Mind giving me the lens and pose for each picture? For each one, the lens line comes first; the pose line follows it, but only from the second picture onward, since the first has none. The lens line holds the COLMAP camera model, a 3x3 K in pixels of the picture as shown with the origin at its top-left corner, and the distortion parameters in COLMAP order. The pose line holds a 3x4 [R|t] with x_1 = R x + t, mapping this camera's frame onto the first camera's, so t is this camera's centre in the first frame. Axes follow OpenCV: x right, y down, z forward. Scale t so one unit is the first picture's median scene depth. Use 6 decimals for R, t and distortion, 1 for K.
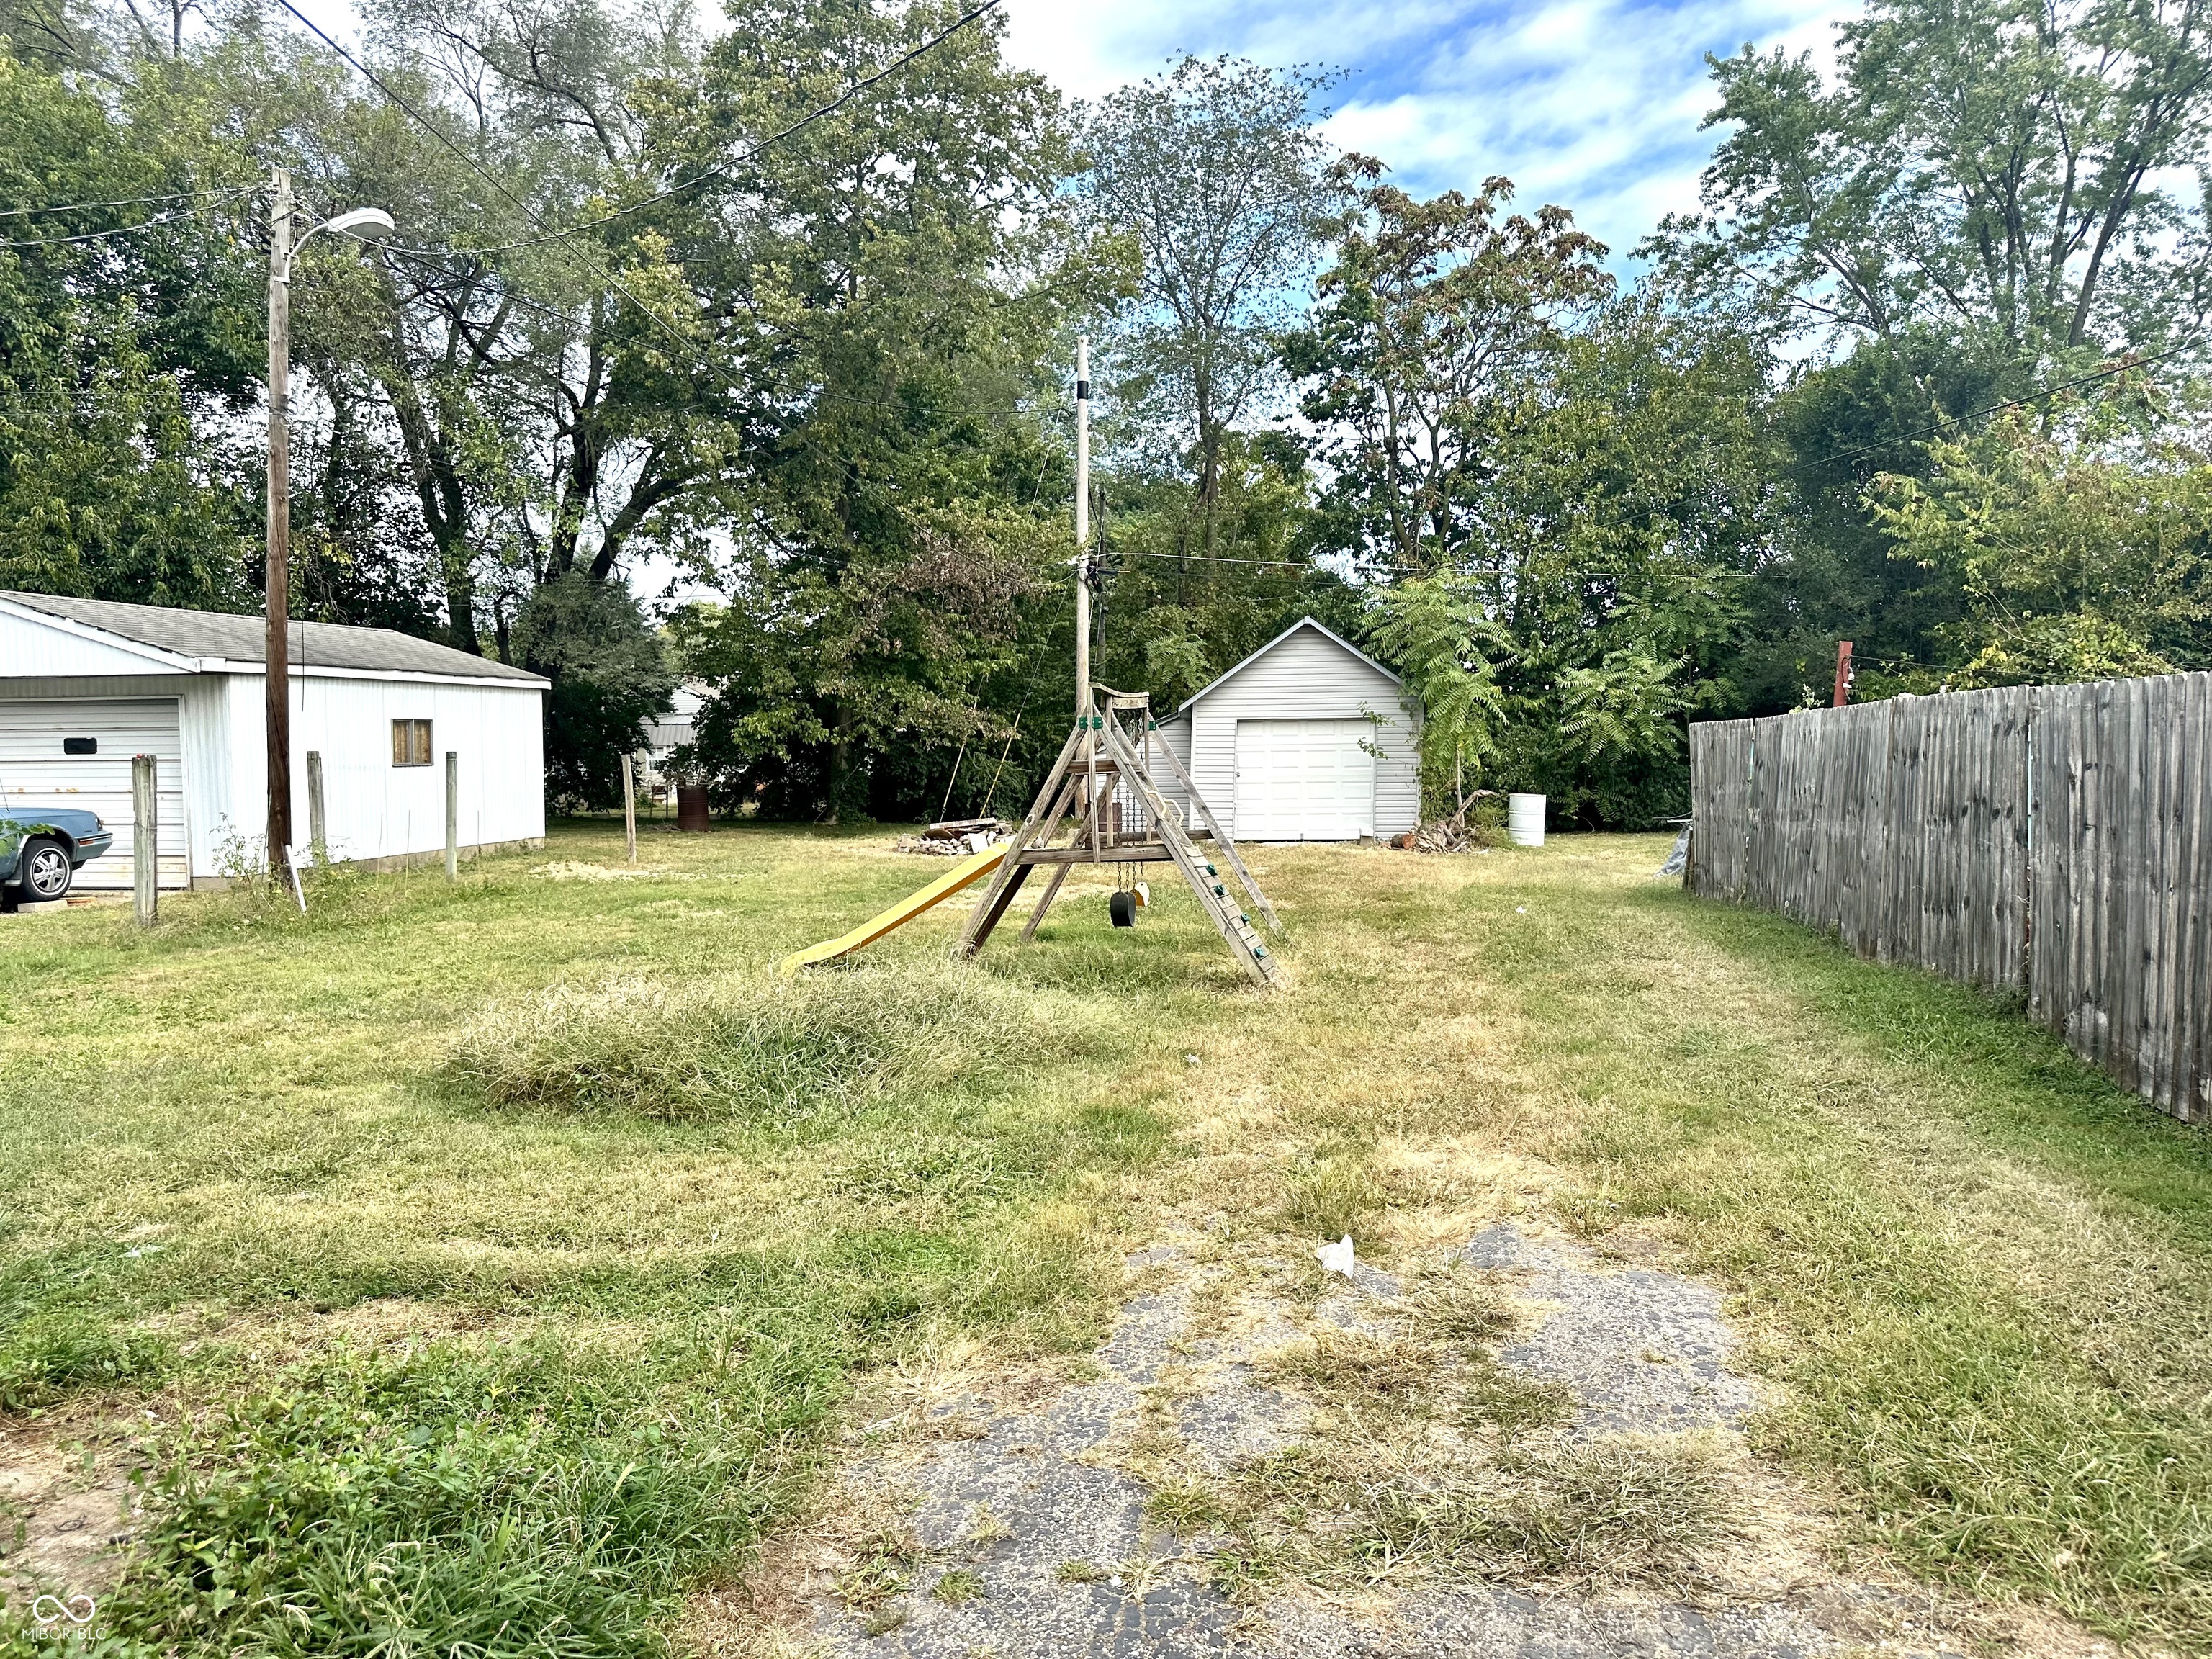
lens RADIAL K [[1552.9, 0, 1095.9], [0, 1552.9, 825.3], [0, 0, 1]] dist [0.043290, -0.054997]
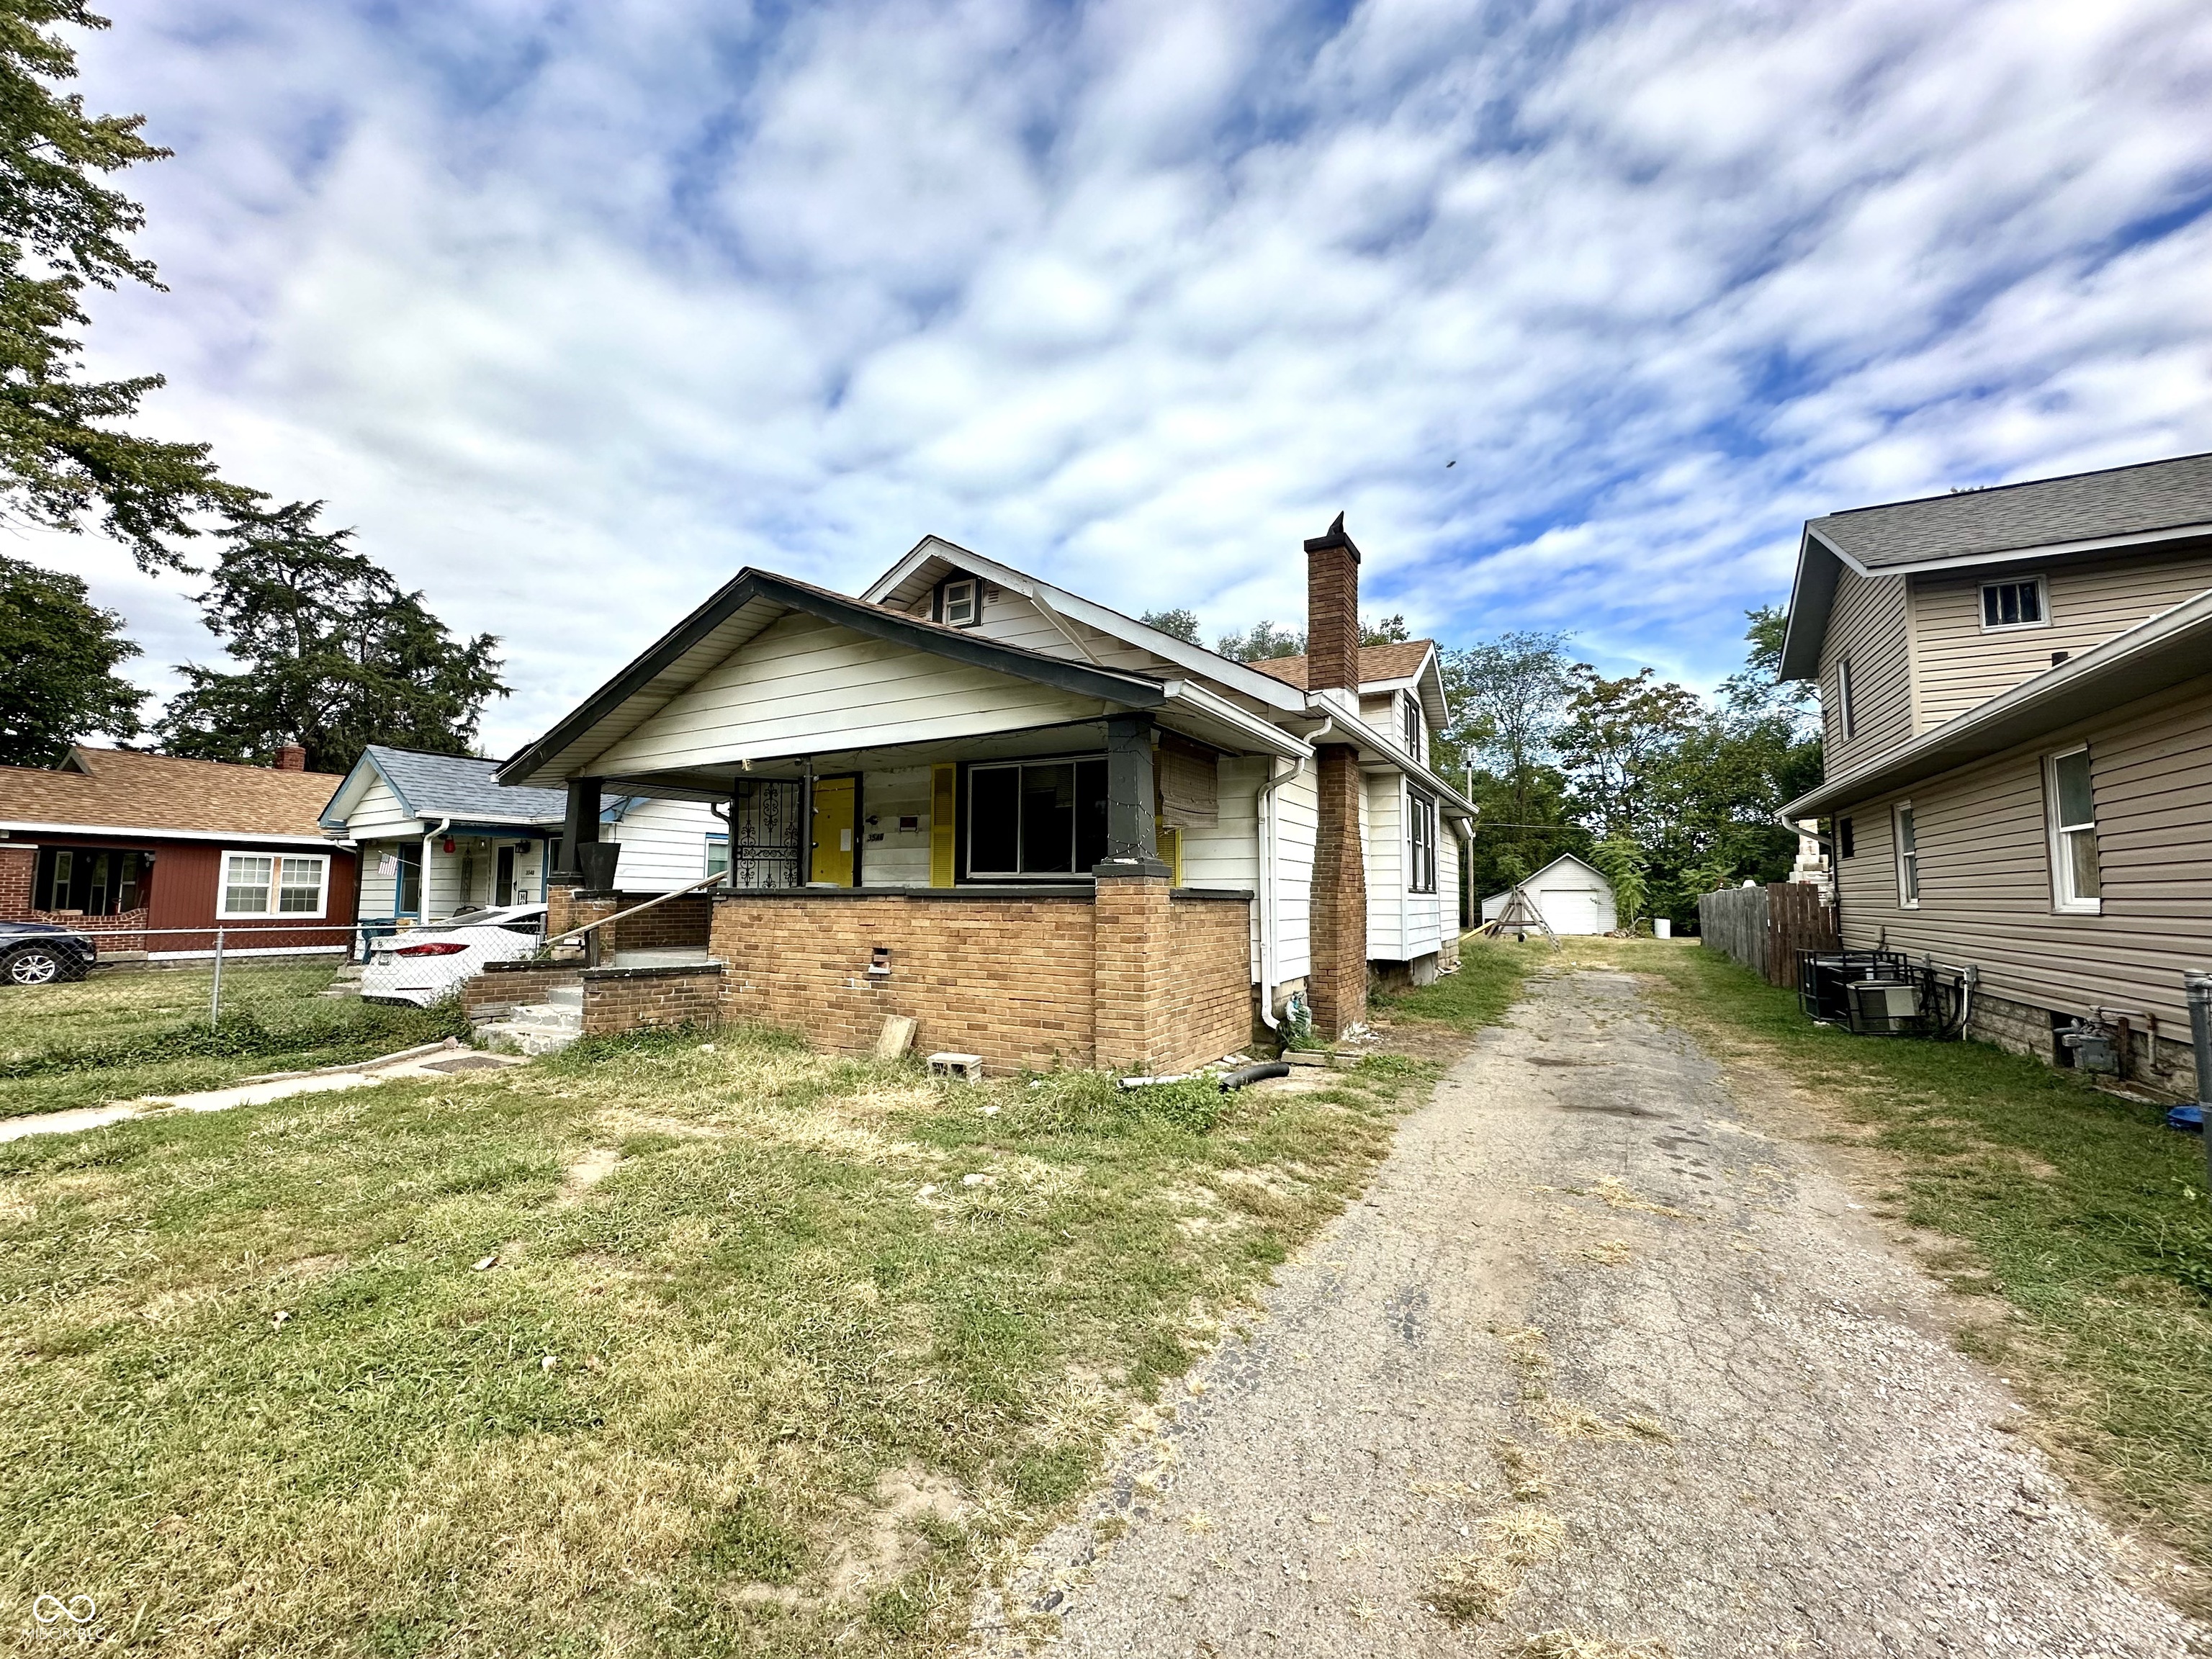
lens RADIAL K [[885.2, 0, 1106.2], [0, 885.2, 829.5], [0, 0, 1]] dist [-0.002796, -0.000089]
pose [[0.941235, -0.016521, -0.337348, -0.103344], [-0.025792, 0.992371, -0.120561, 0.034295], [0.336766, 0.122177, 0.933628, -0.733974]]
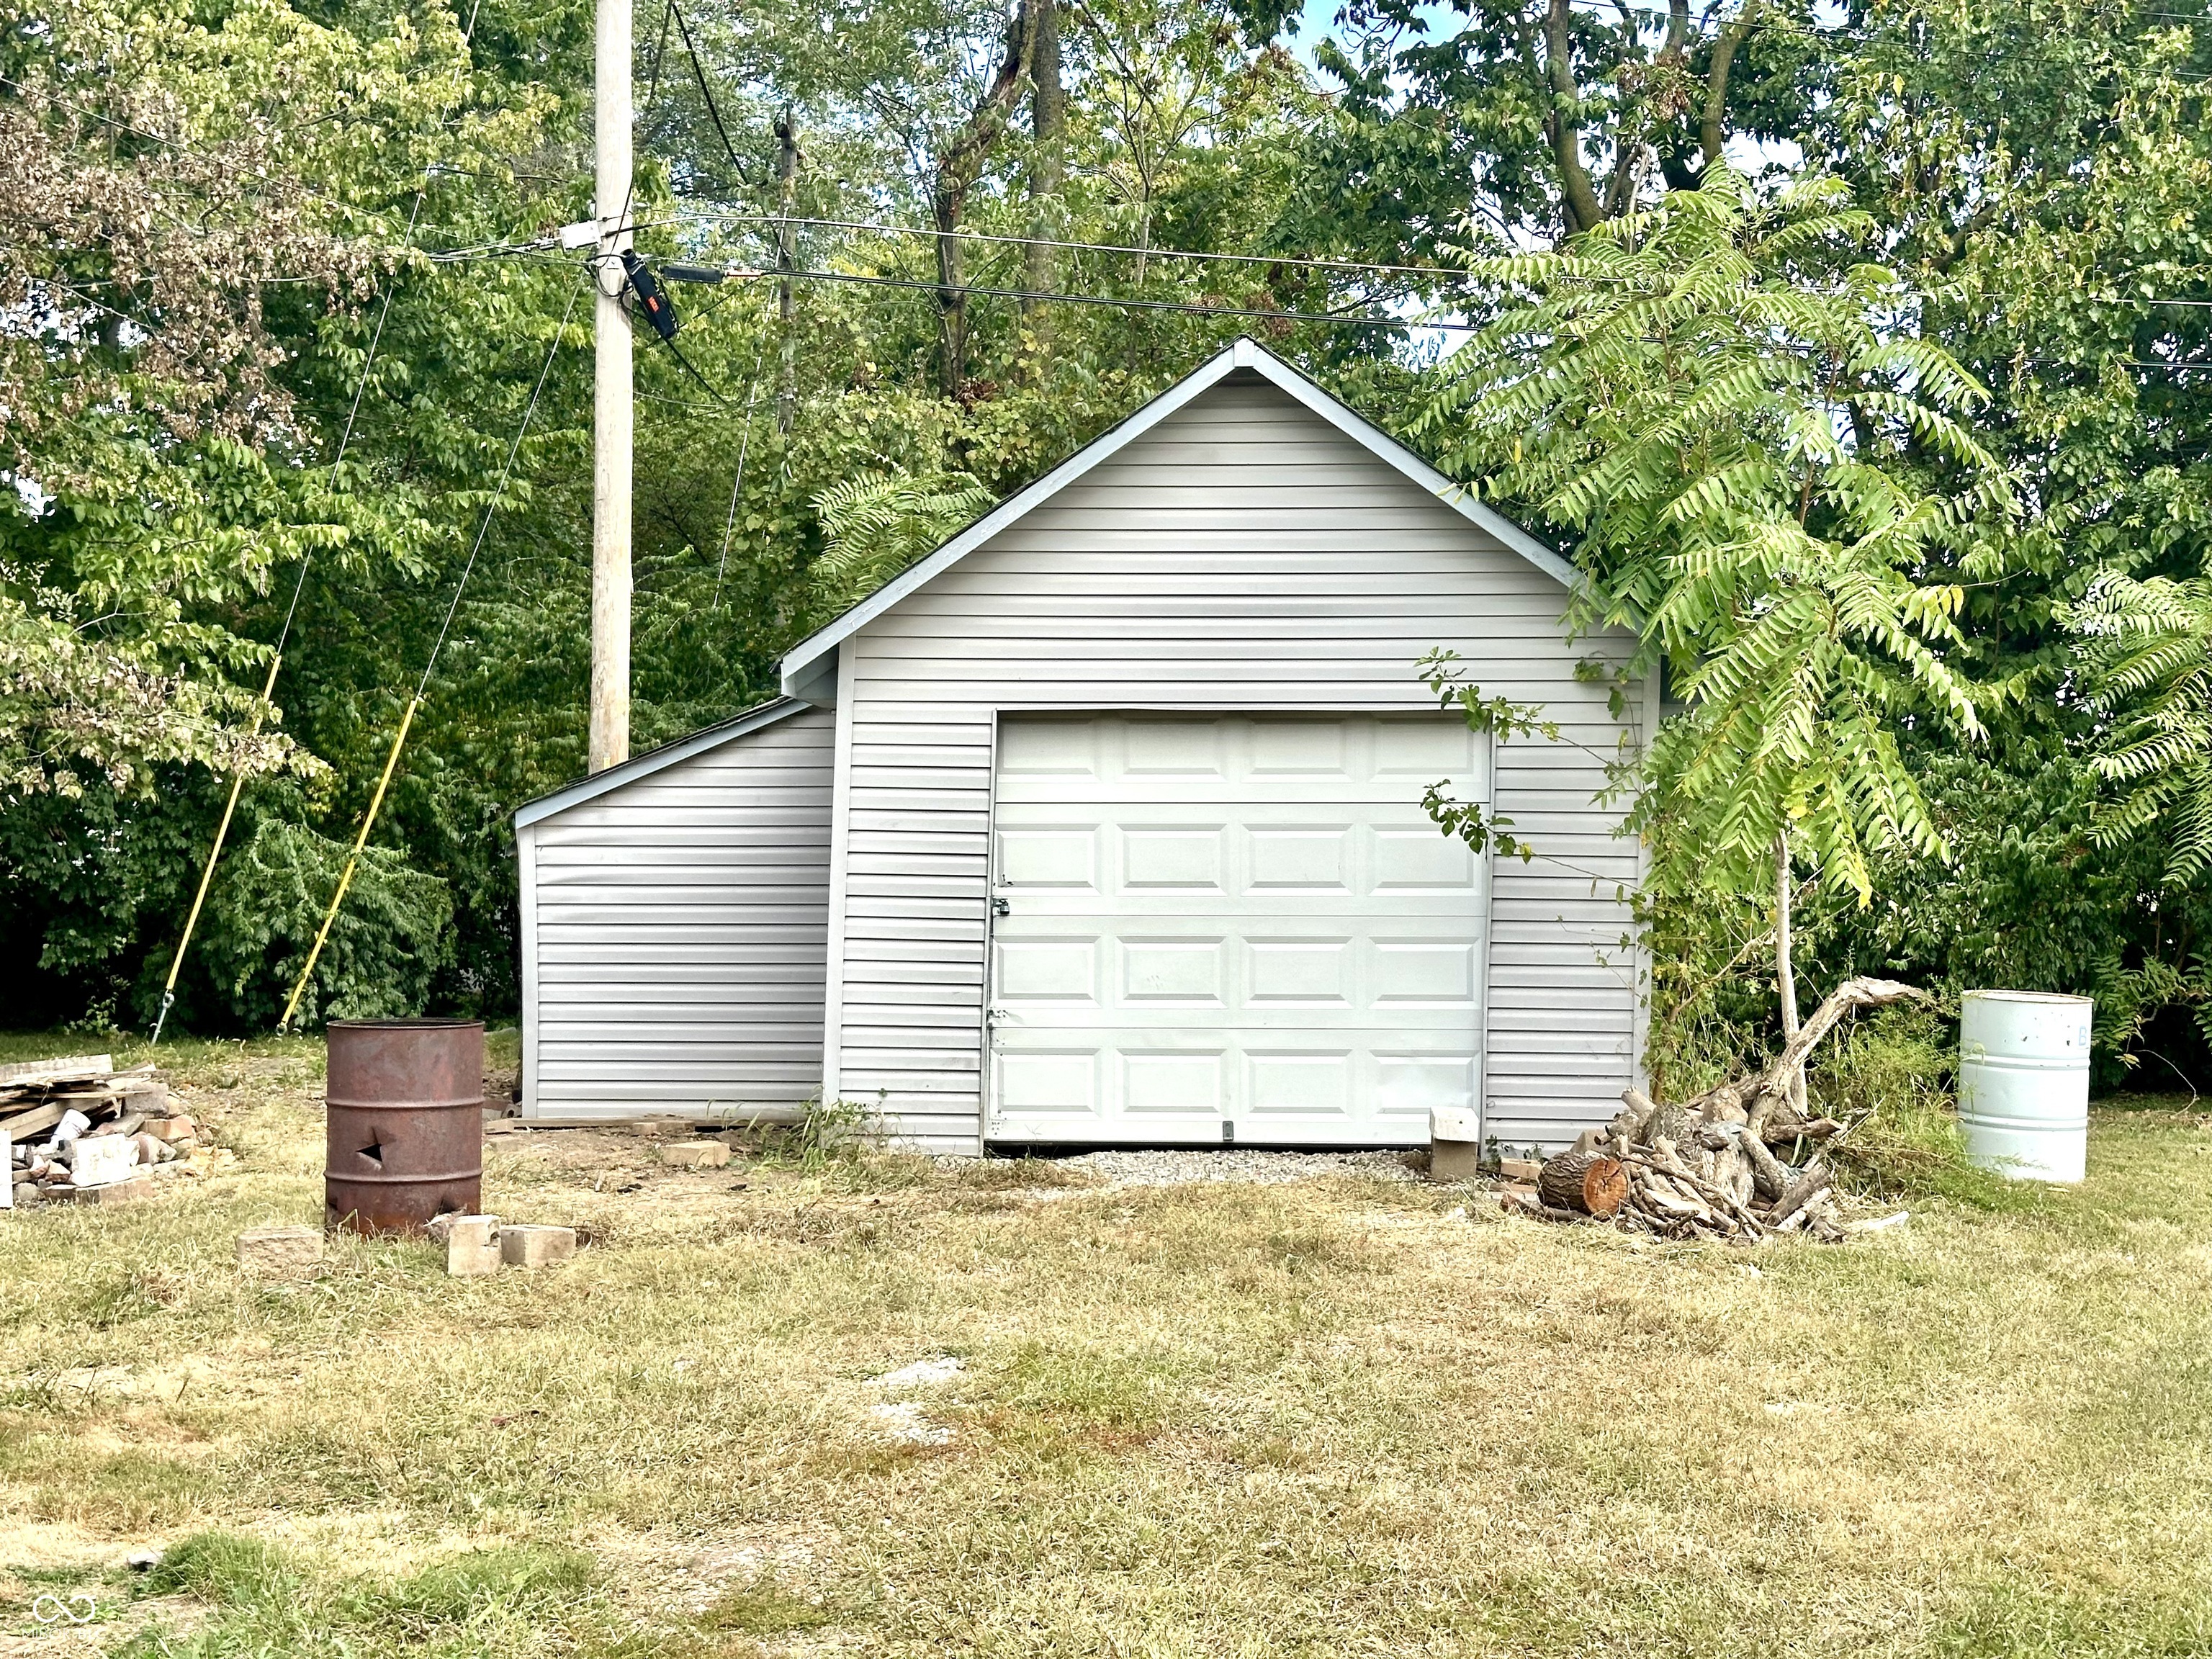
lens RADIAL K [[3144.1, 0, 1109.4], [0, 3144.1, 828.6], [0, 0, 1]] dist [0.028319, 0.000000]
pose [[0.999117, 0.011687, 0.040364, 0.087519], [-0.009729, 0.998781, -0.048385, -0.019731], [-0.040881, 0.047950, 0.998013, 0.431413]]
